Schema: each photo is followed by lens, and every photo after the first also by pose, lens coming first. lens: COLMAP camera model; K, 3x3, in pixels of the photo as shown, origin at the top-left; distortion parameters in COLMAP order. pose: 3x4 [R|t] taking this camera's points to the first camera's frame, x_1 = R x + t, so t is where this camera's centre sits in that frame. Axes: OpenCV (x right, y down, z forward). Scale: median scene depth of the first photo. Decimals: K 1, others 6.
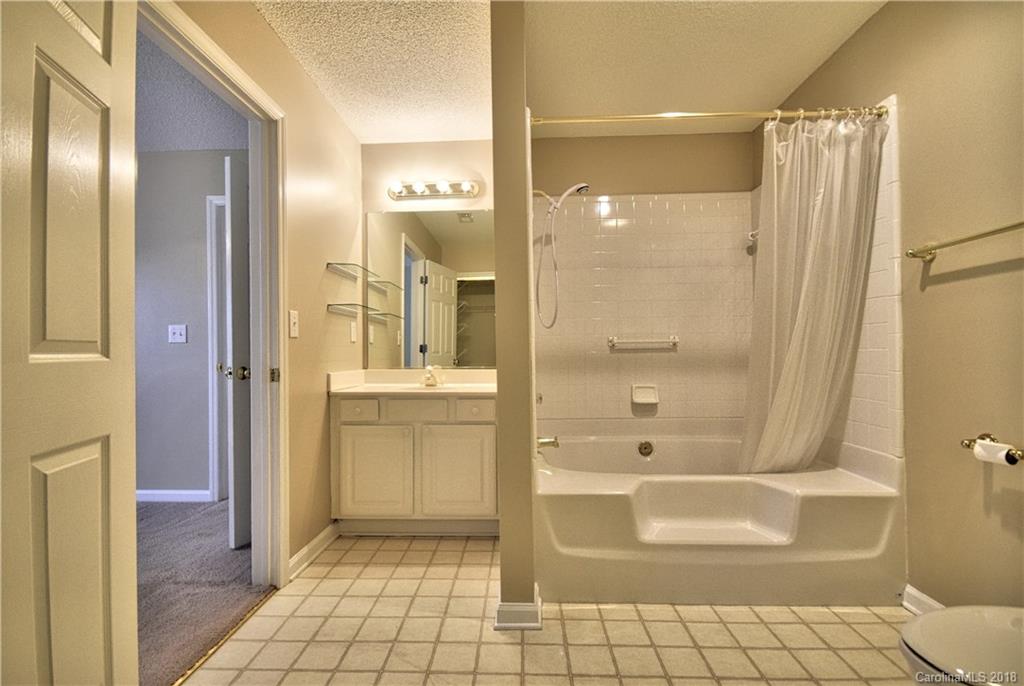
lens RADIAL K [[458.4, 0, 512.6], [0, 458.4, 340.3], [0, 0, 1]] dist [0.014062, -0.000267]
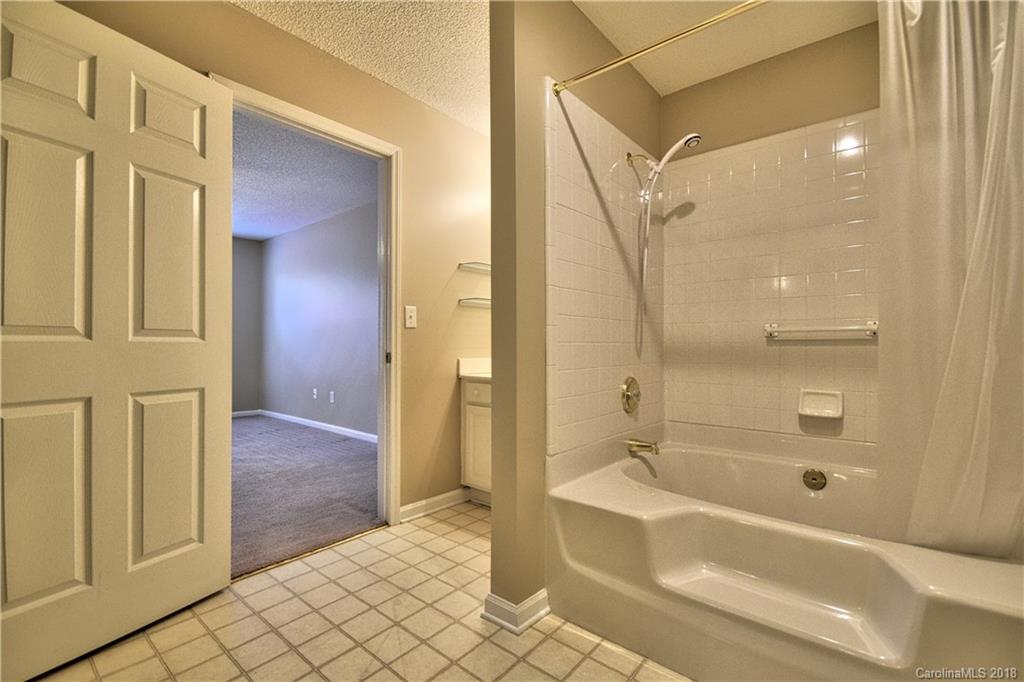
lens RADIAL K [[456.6, 0, 514.2], [0, 456.6, 337.6], [0, 0, 1]] dist [0.005119, -0.002124]
pose [[0.786498, 0.002767, -0.617586, 0.527739], [0.003708, 0.999951, 0.009203, 0.009784], [0.617581, -0.009529, 0.786449, 0.223825]]
